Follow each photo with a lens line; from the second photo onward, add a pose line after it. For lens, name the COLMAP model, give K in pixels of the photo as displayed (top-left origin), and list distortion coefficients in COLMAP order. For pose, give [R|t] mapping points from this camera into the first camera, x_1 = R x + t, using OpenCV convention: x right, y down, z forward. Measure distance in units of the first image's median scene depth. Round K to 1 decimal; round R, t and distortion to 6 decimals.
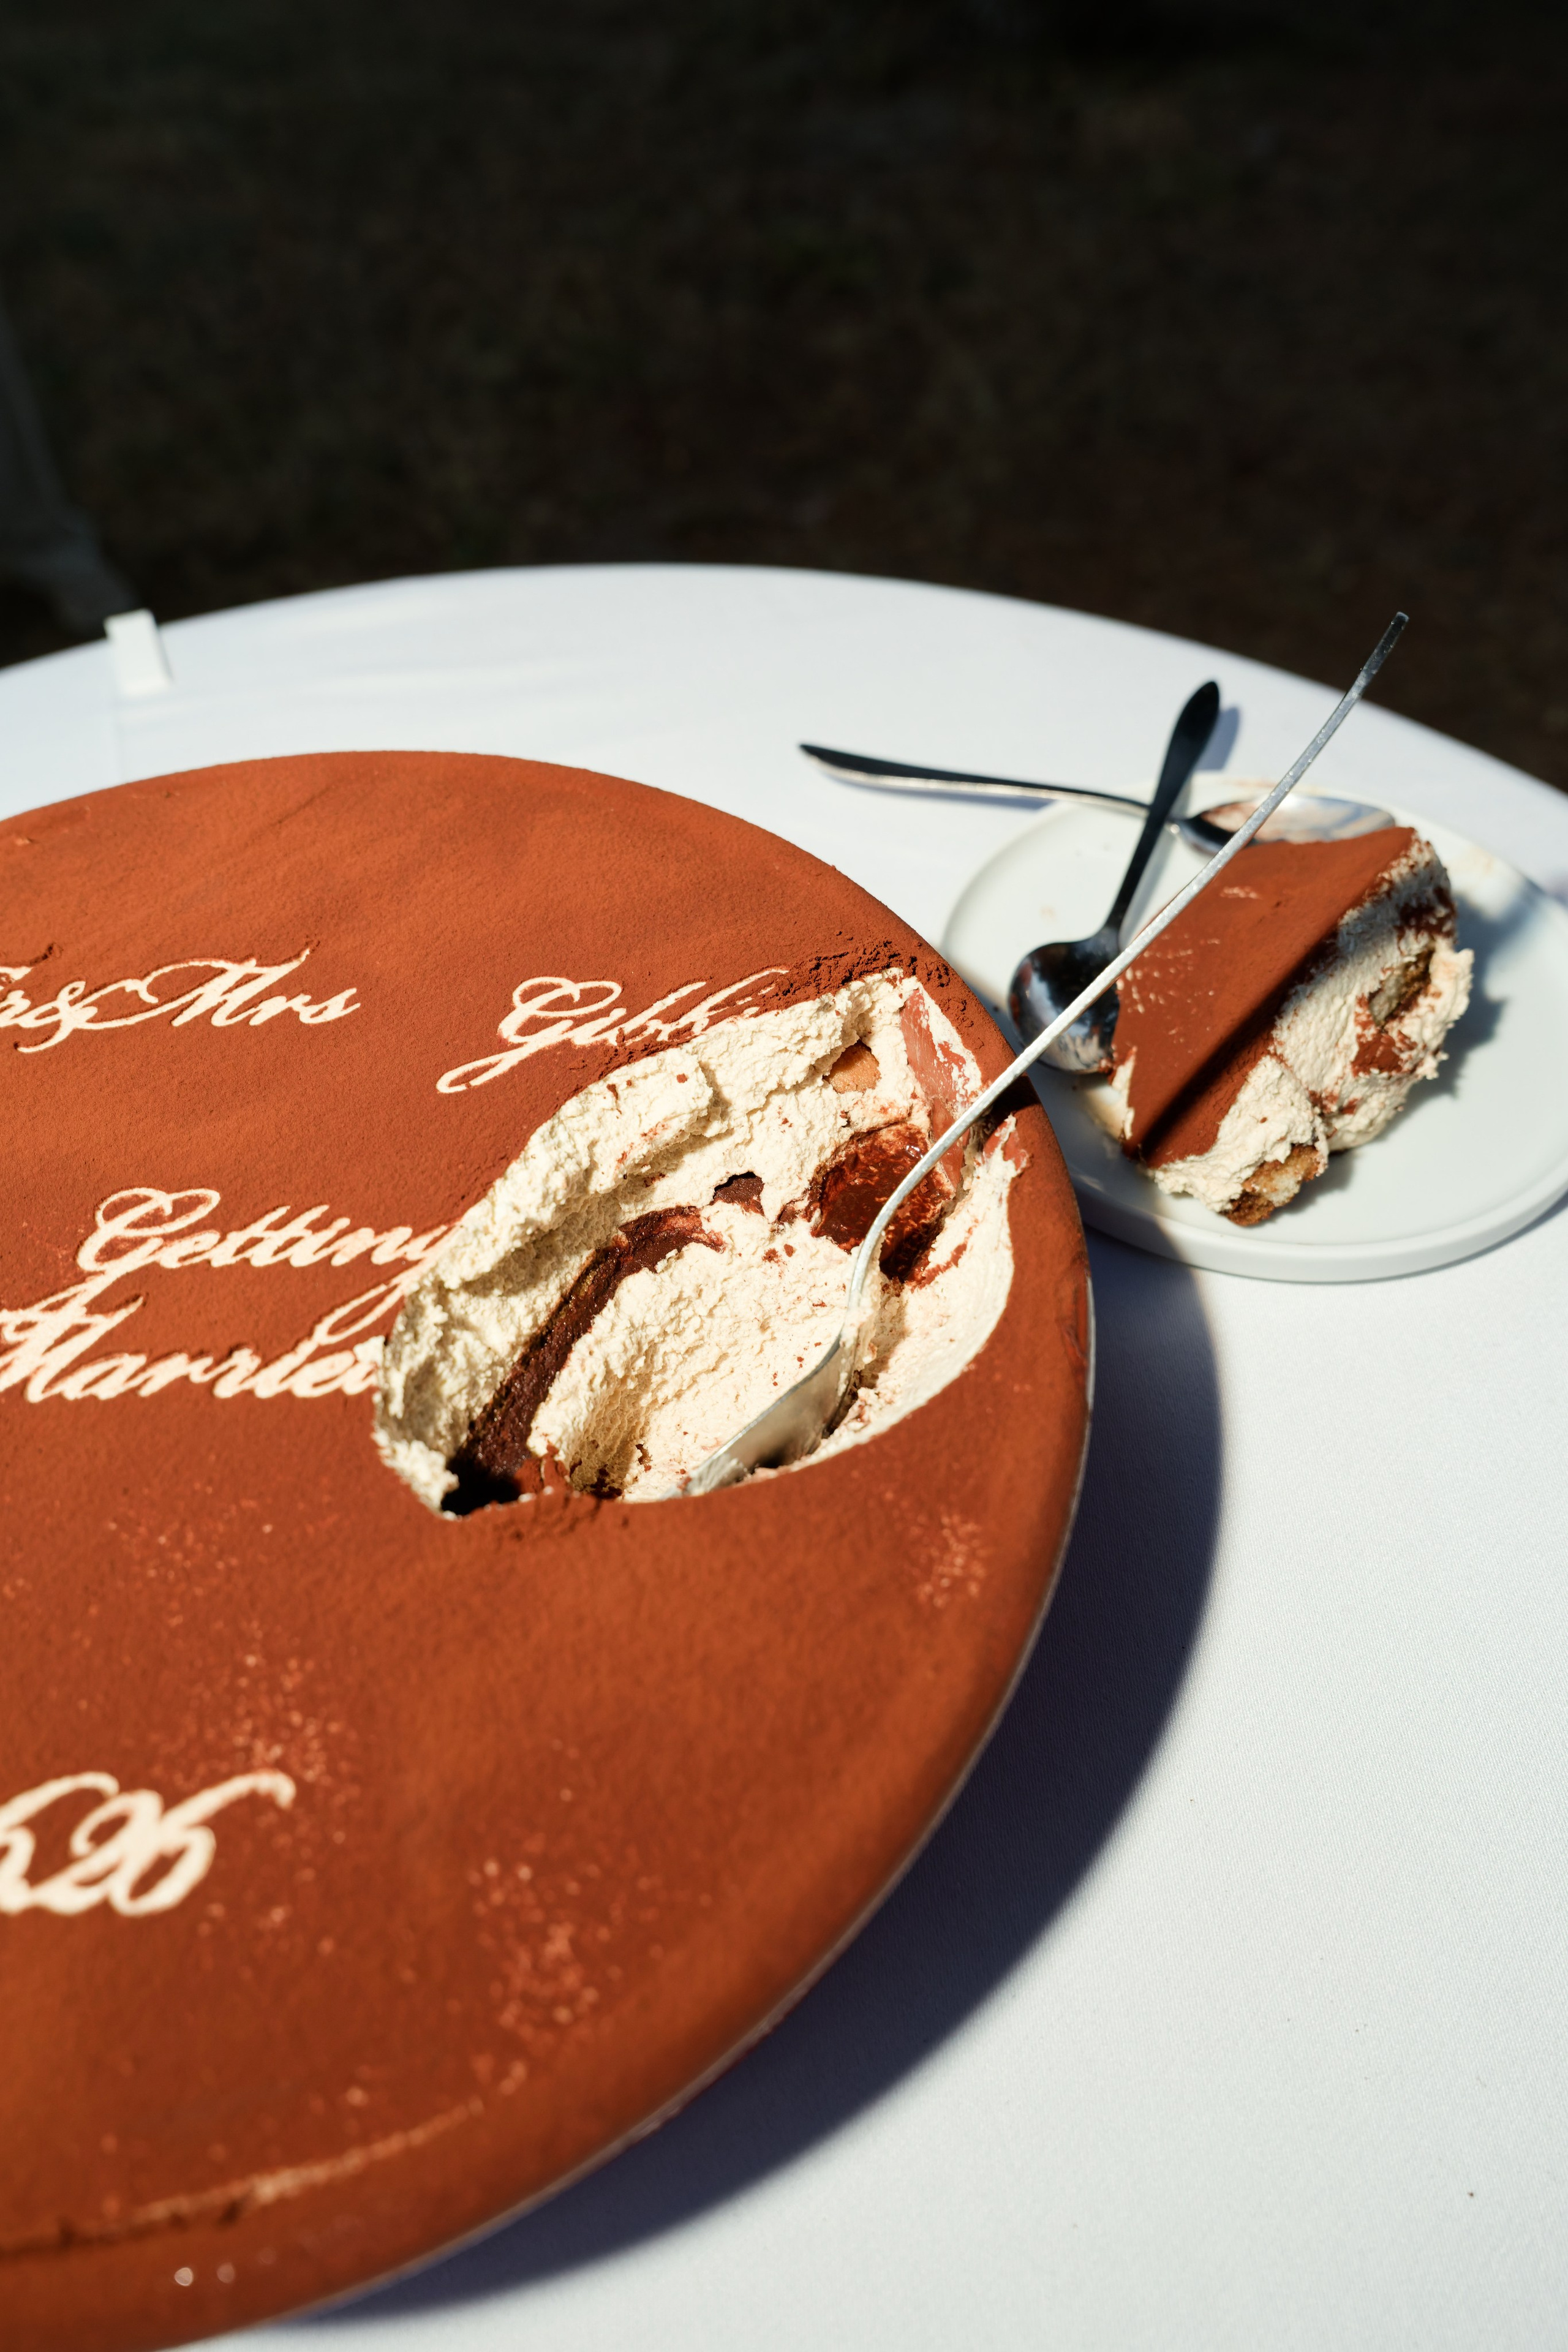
lens RADIAL K [[1630.6, 0, 808.9], [0, 1630.6, 1128.4], [0, 0, 1]] dist [-0.006684, 0.007713]
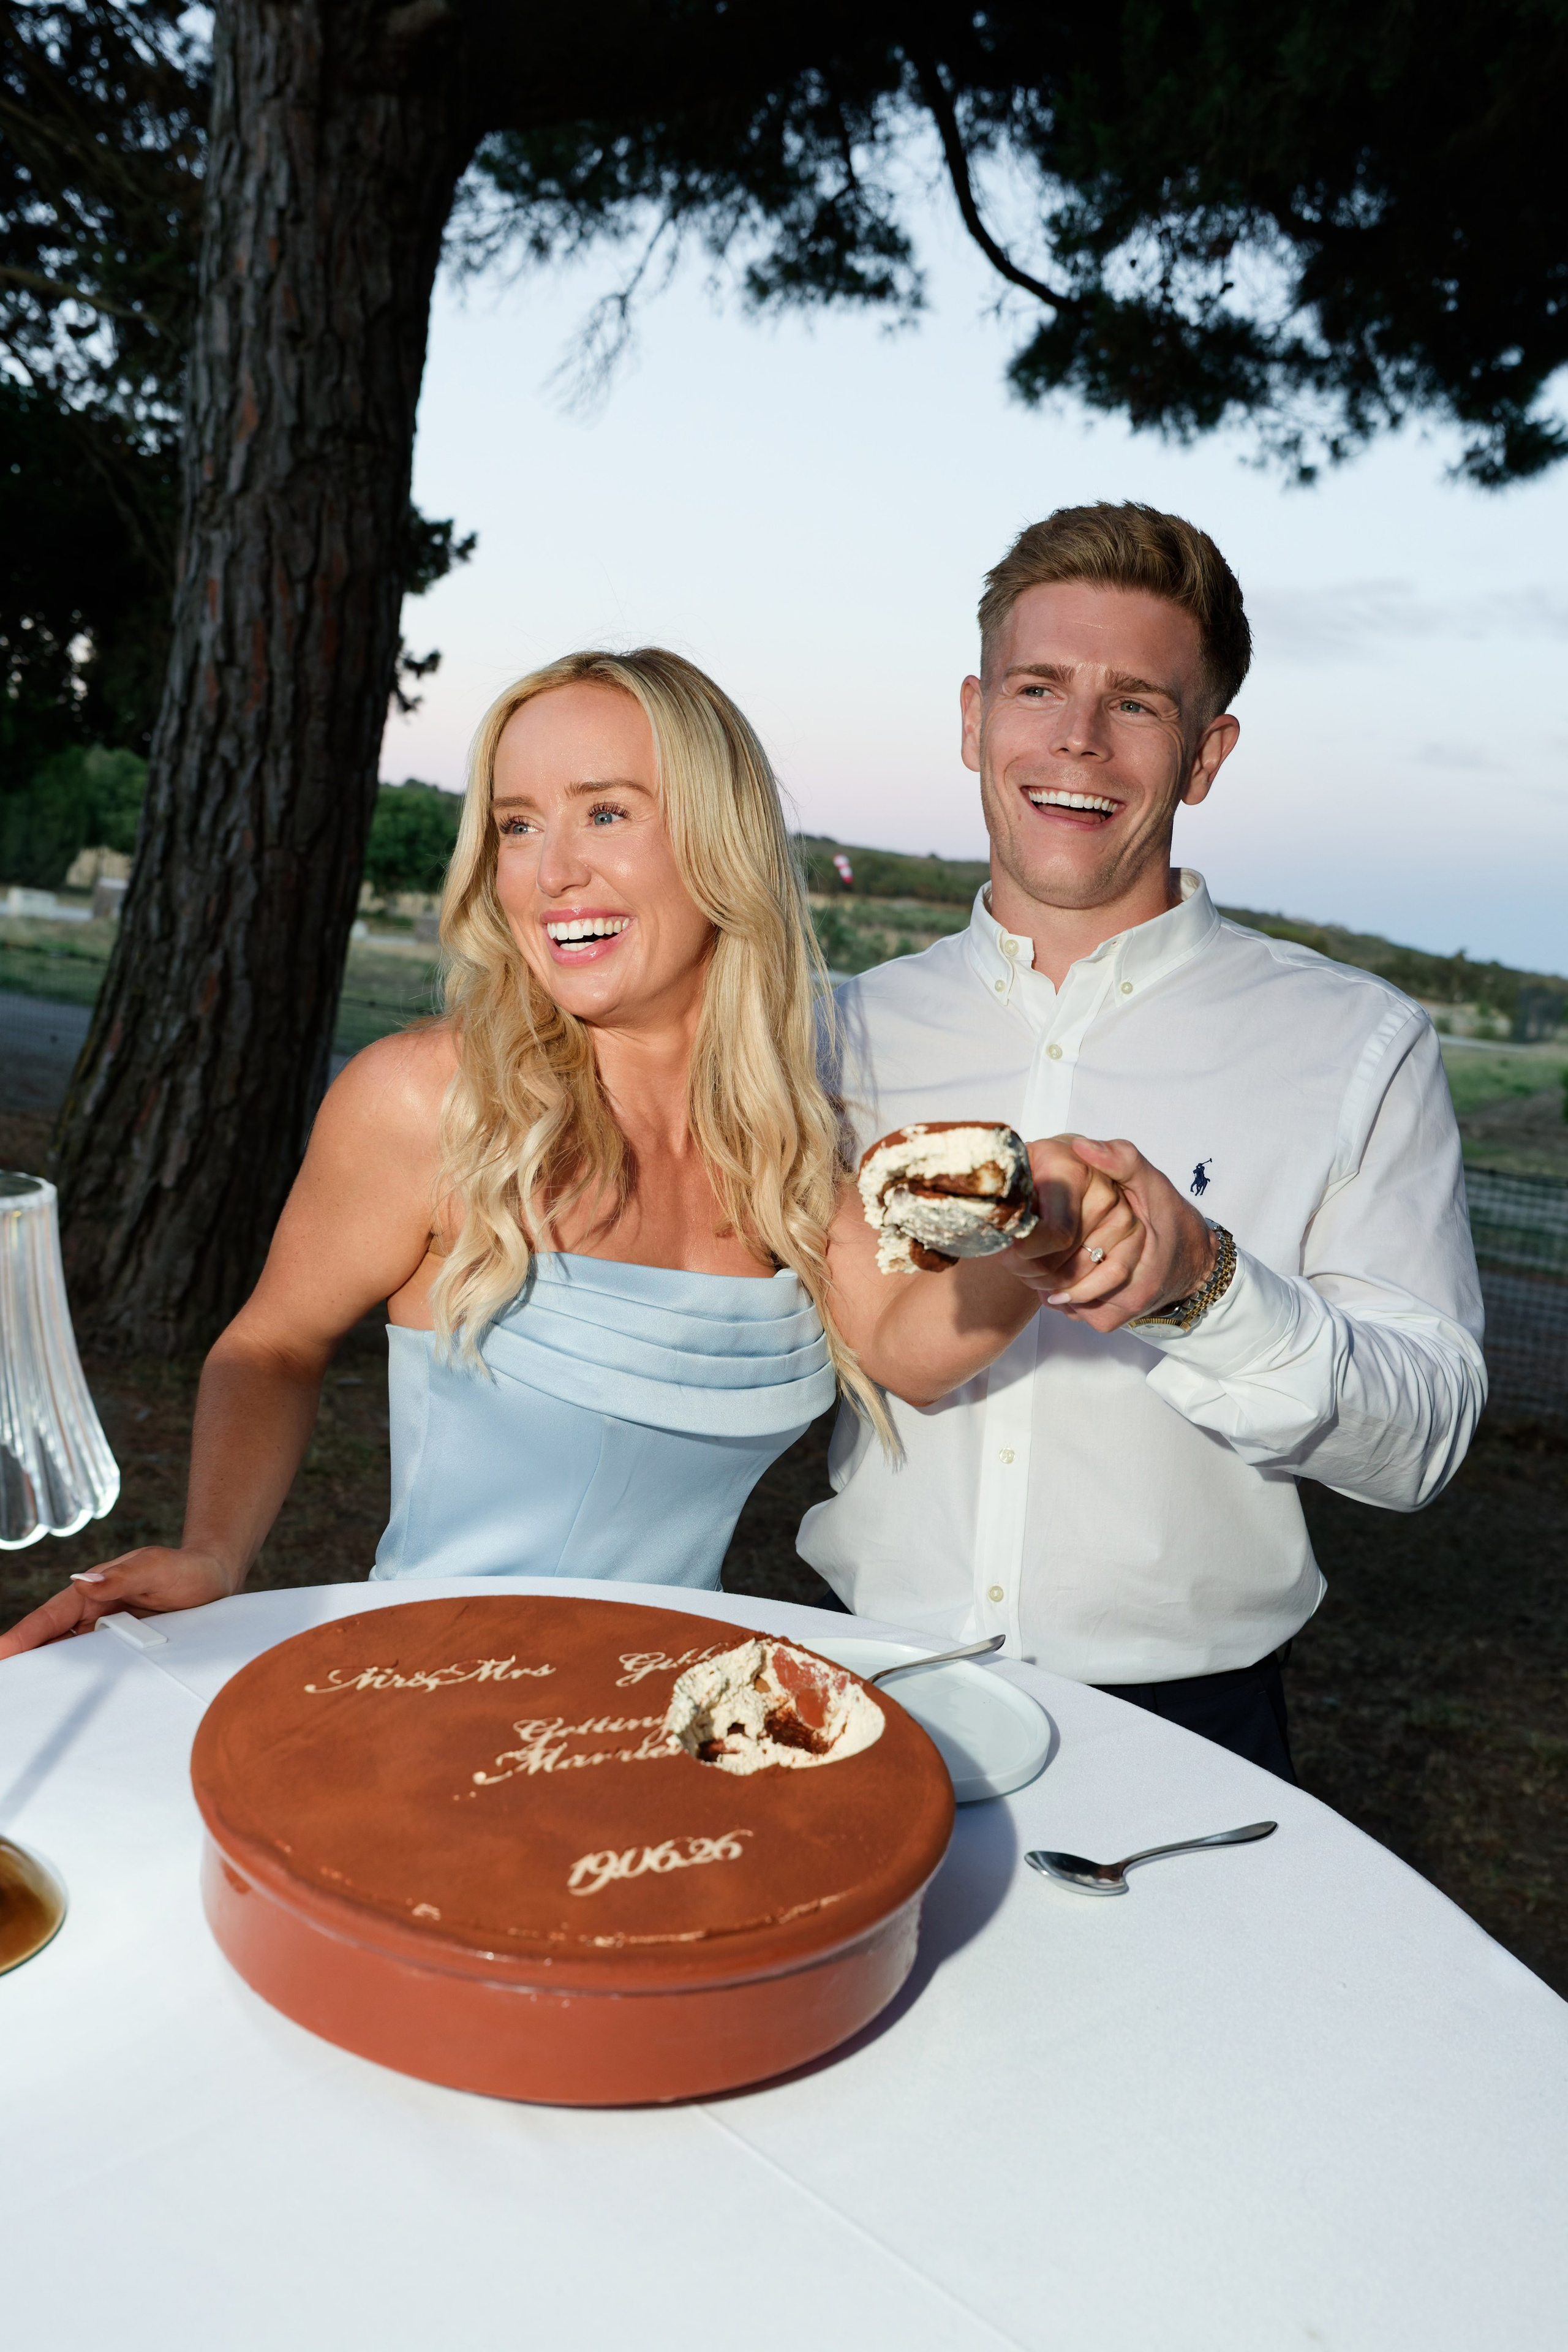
lens RADIAL K [[1968.2, 0, 807.8], [0, 1968.2, 1182.8], [0, 0, 1]] dist [0.036002, -0.029676]
pose [[0.871419, 0.055267, 0.487416, -1.320802], [0.264794, 0.783434, -0.562241, 0.998852], [-0.412931, 0.619012, 0.668065, -1.309767]]
